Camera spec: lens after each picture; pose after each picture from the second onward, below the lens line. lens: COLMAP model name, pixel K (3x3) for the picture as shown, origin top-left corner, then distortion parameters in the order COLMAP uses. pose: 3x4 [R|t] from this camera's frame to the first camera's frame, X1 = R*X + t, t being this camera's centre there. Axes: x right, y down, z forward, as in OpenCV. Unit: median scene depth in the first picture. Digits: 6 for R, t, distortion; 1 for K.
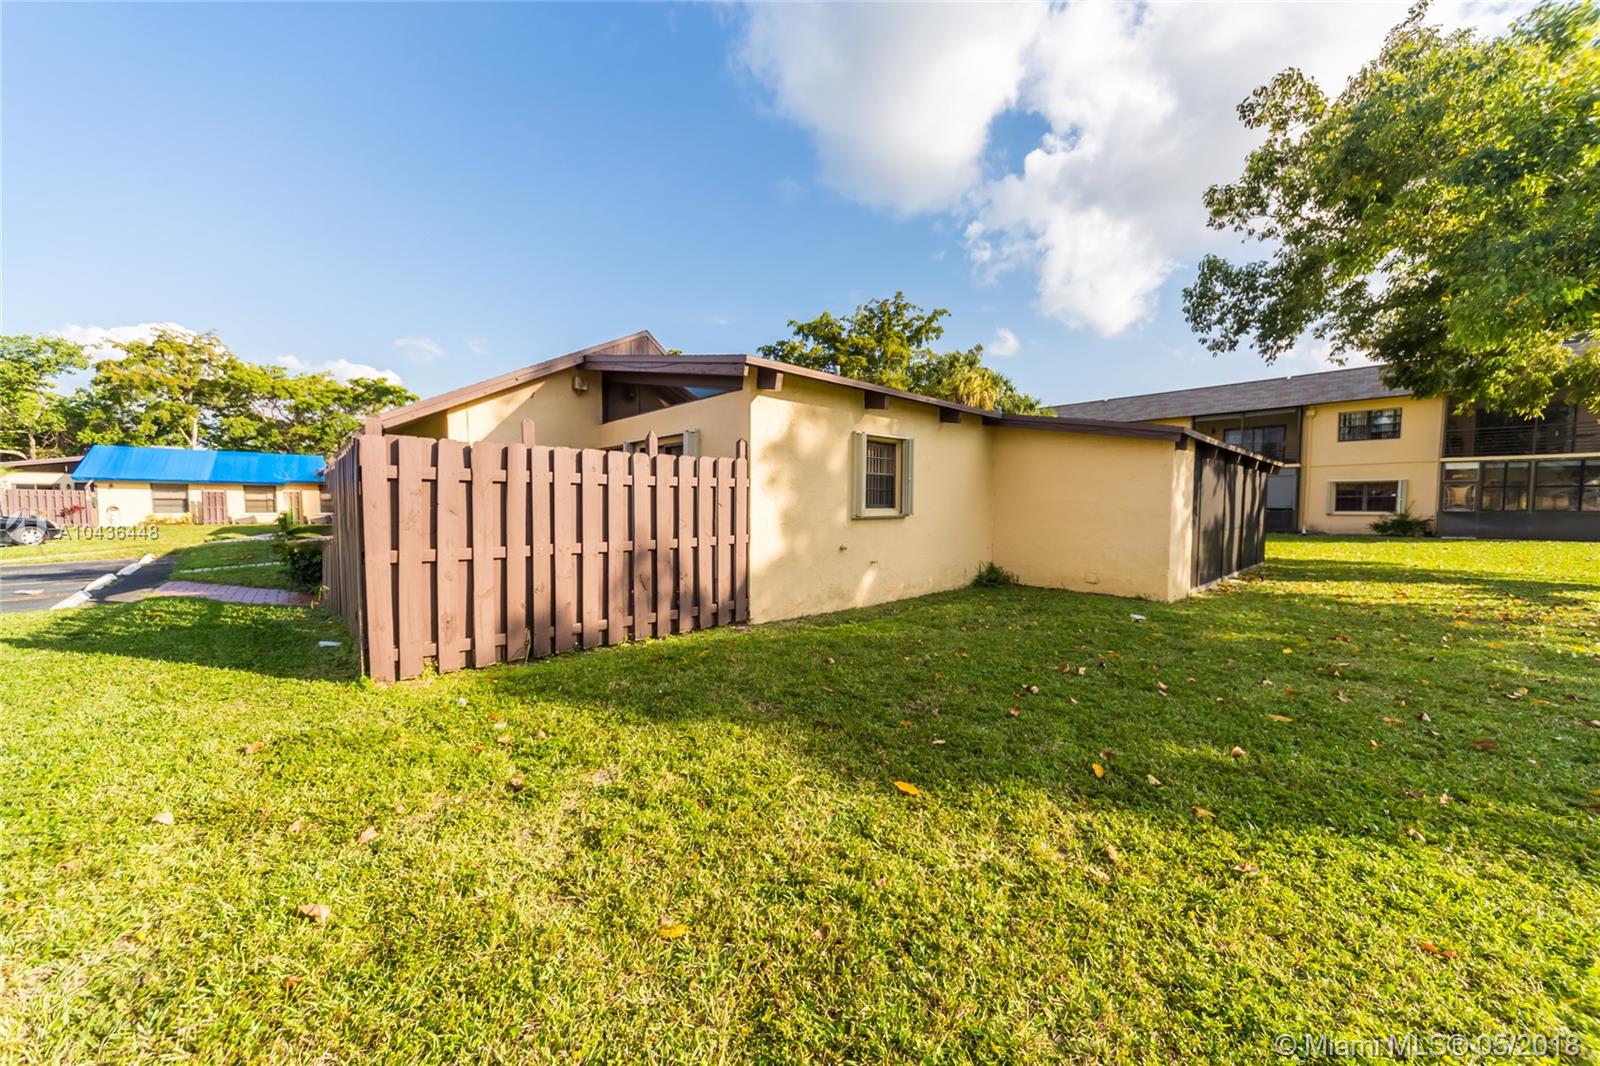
lens RADIAL K [[554.0, 0, 800.0], [0, 554.0, 533.0], [0, 0, 1]] dist [0.010846, 0.000004]
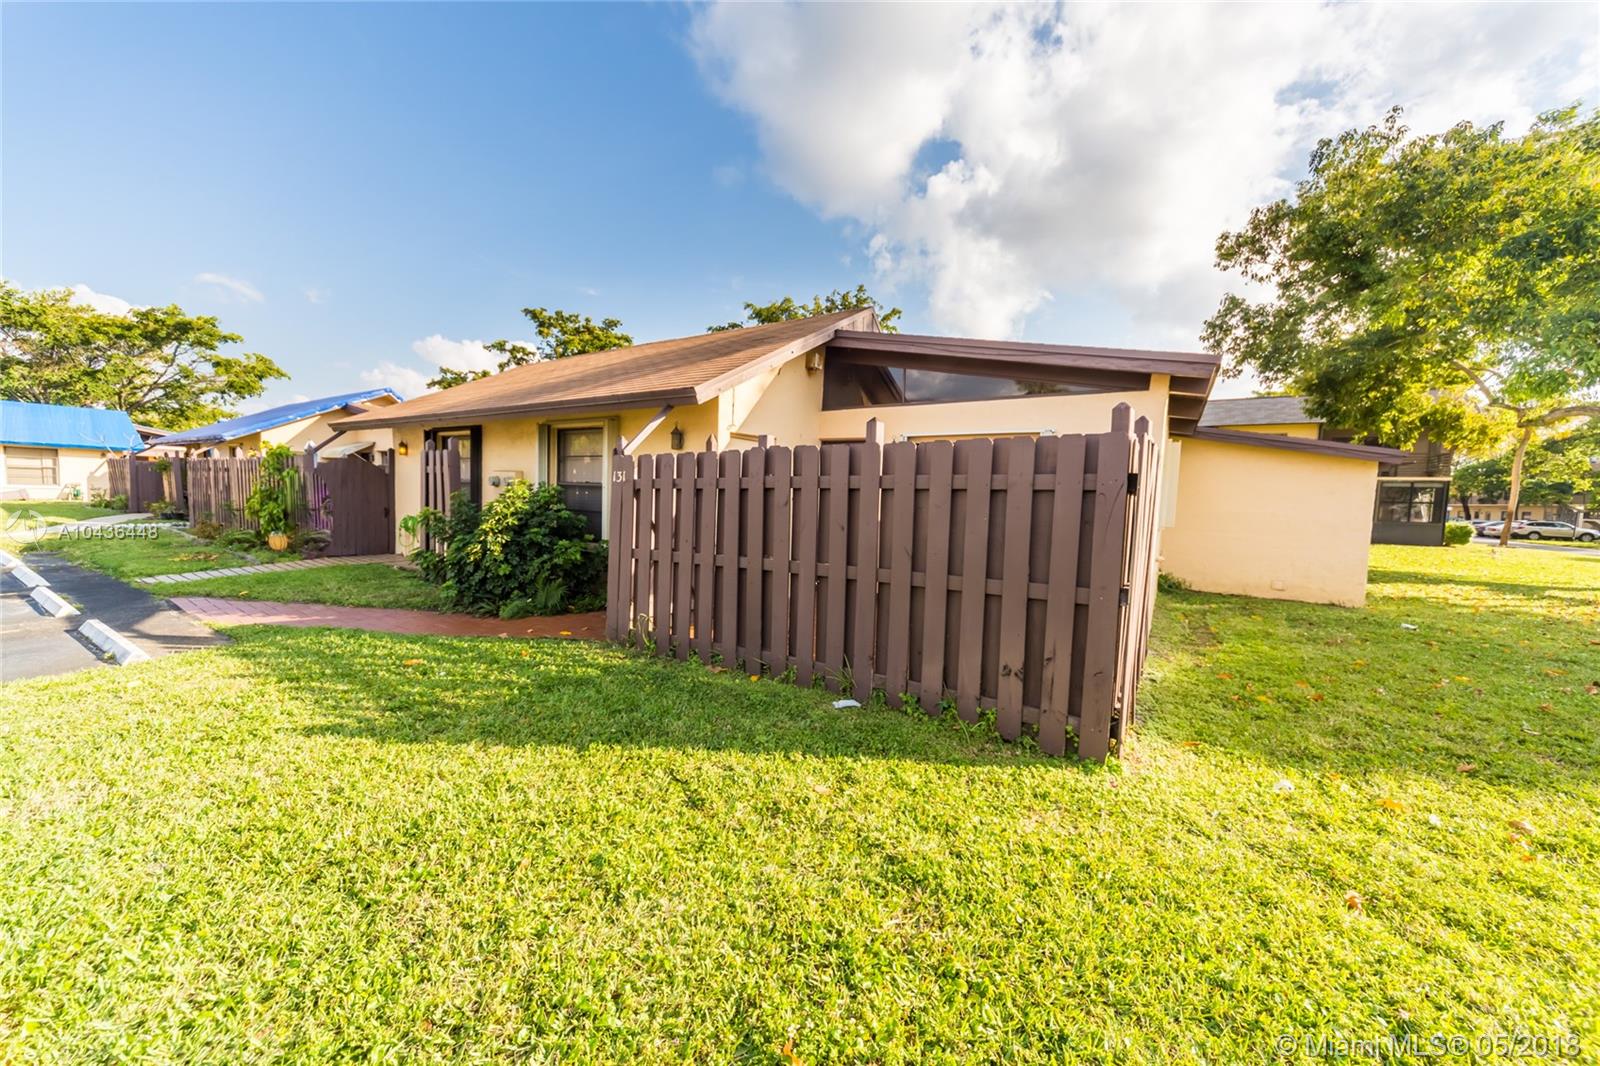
lens RADIAL K [[559.6, 0, 799.5], [0, 559.6, 495.1], [0, 0, 1]] dist [-0.000339, 0.000011]
pose [[0.965072, 0.029669, 0.260301, -0.176819], [-0.017051, 0.998573, -0.050599, -0.005224], [-0.261431, 0.044393, 0.964201, 0.067102]]
